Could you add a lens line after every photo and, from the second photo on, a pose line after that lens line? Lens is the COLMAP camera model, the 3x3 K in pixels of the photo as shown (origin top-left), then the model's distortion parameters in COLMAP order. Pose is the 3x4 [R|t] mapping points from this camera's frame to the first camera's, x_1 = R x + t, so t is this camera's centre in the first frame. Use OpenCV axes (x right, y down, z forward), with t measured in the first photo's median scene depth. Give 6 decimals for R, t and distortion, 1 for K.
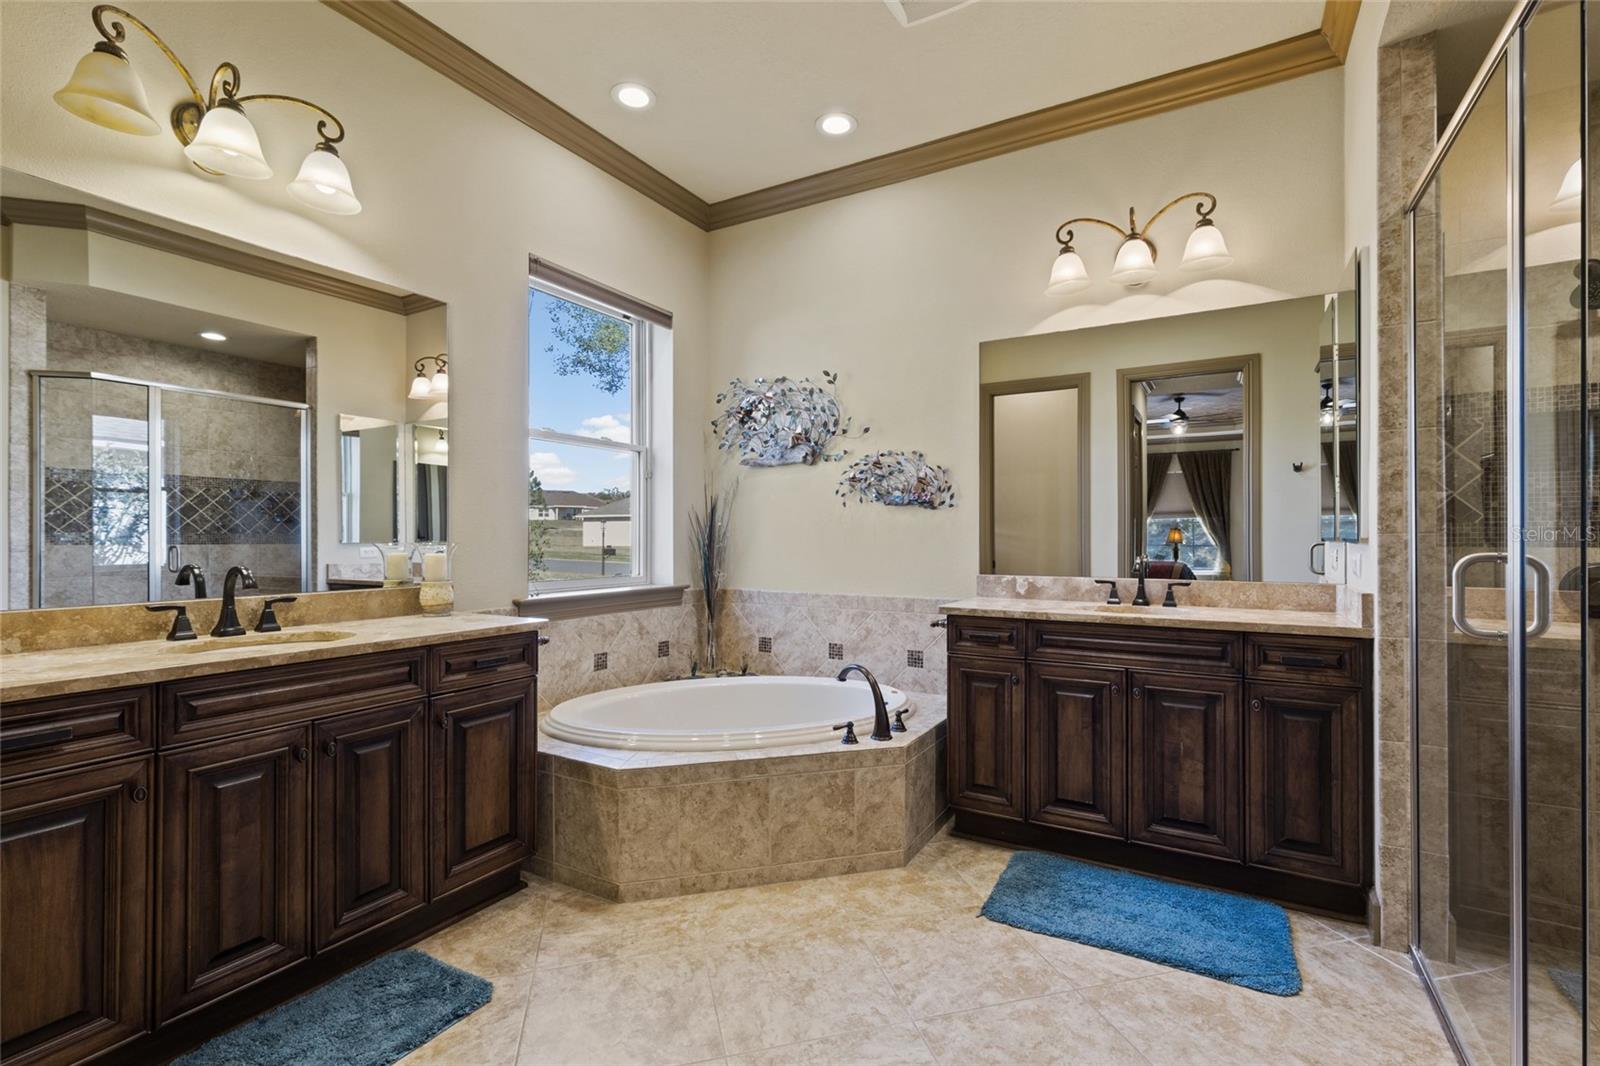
lens RADIAL K [[712.7, 0, 811.3], [0, 712.7, 536.5], [0, 0, 1]] dist [0.000082, -0.000399]
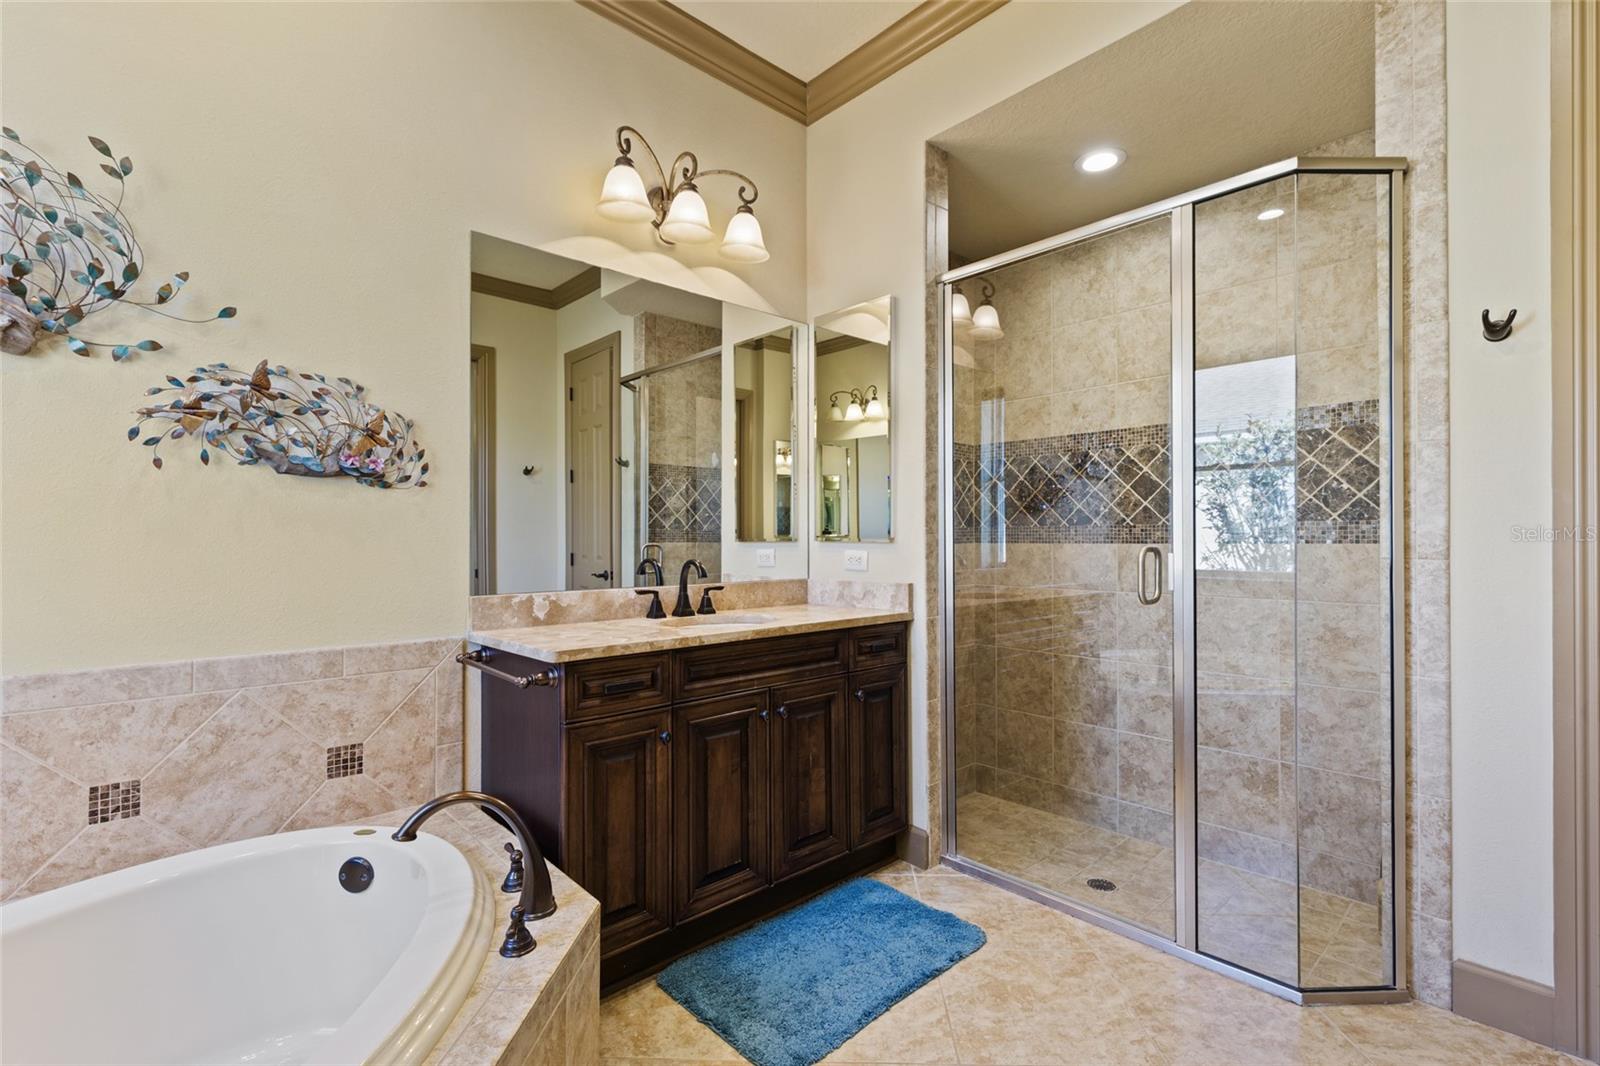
lens RADIAL K [[712.7, 0, 811.5], [0, 712.7, 544.5], [0, 0, 1]] dist [0.000082, -0.000399]
pose [[0.298094, -0.002483, 0.954533, -0.338676], [0.003333, 0.999993, 0.001560, 0.008779], [-0.954531, 0.002716, 0.298100, 0.630907]]
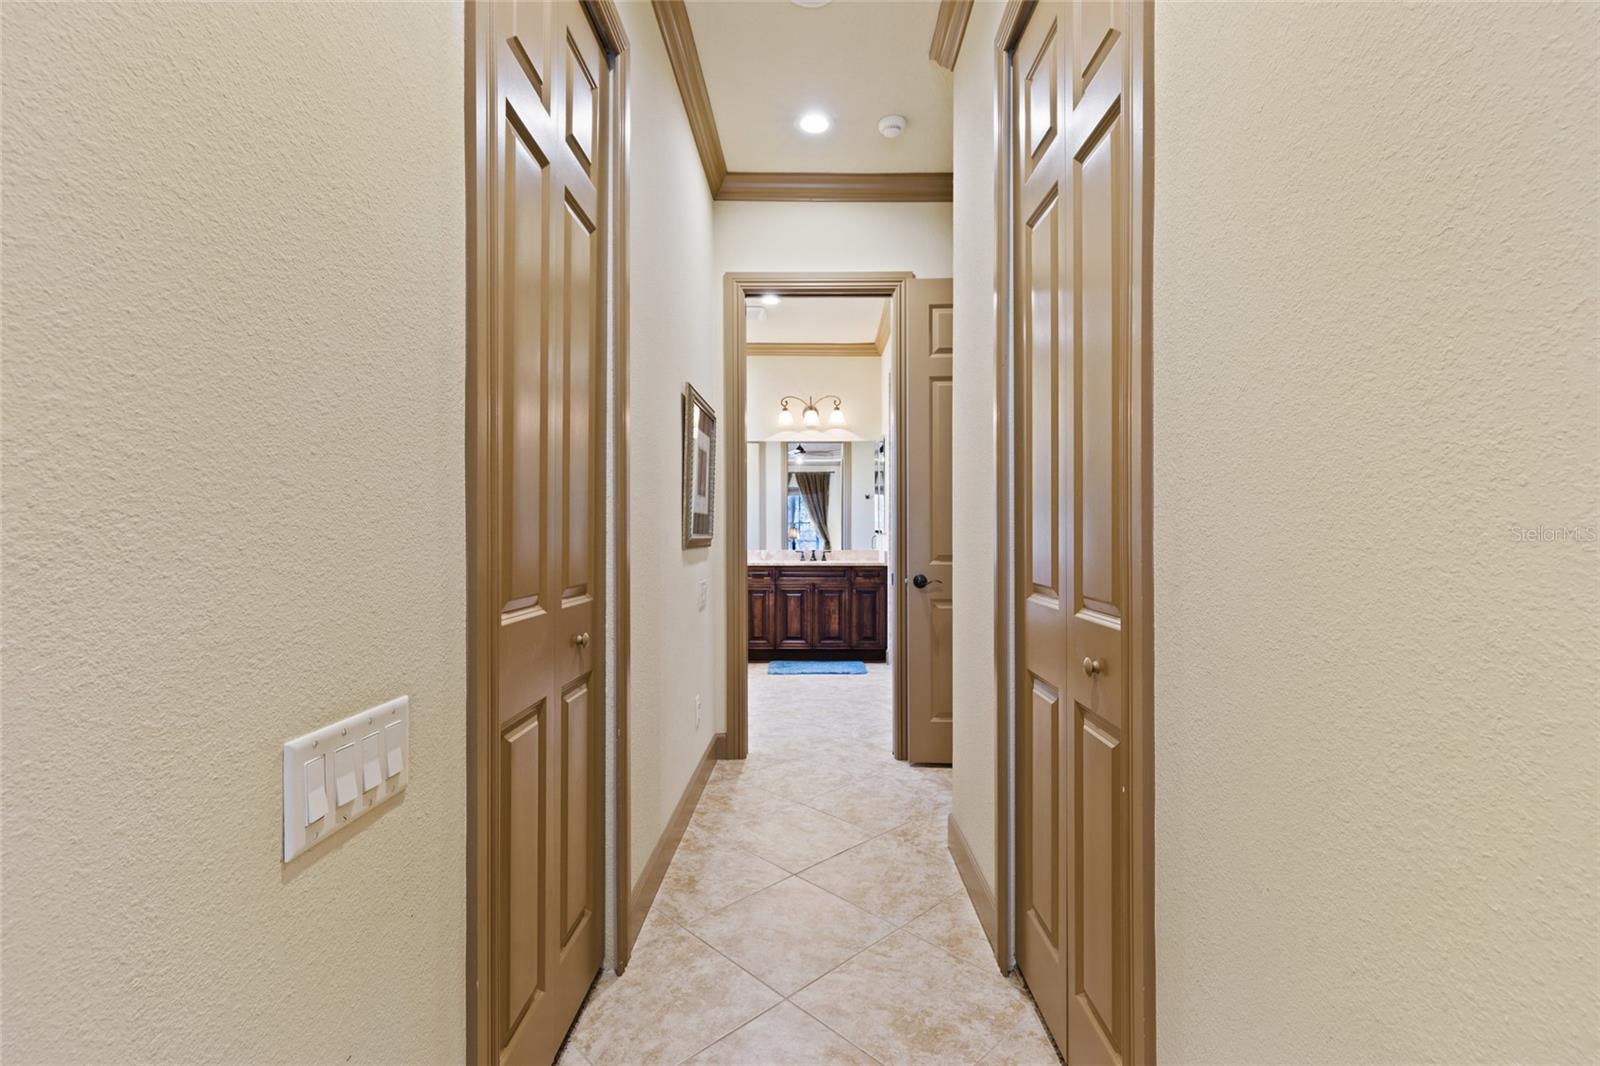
lens RADIAL K [[712.7, 0, 810.8], [0, 712.7, 525.2], [0, 0, 1]] dist [0.000082, -0.000399]
pose [[0.869396, 0.001122, 0.494114, -0.784889], [-0.000925, 0.999999, -0.000643, -0.022212], [-0.494115, 0.000102, 0.869397, -1.165623]]
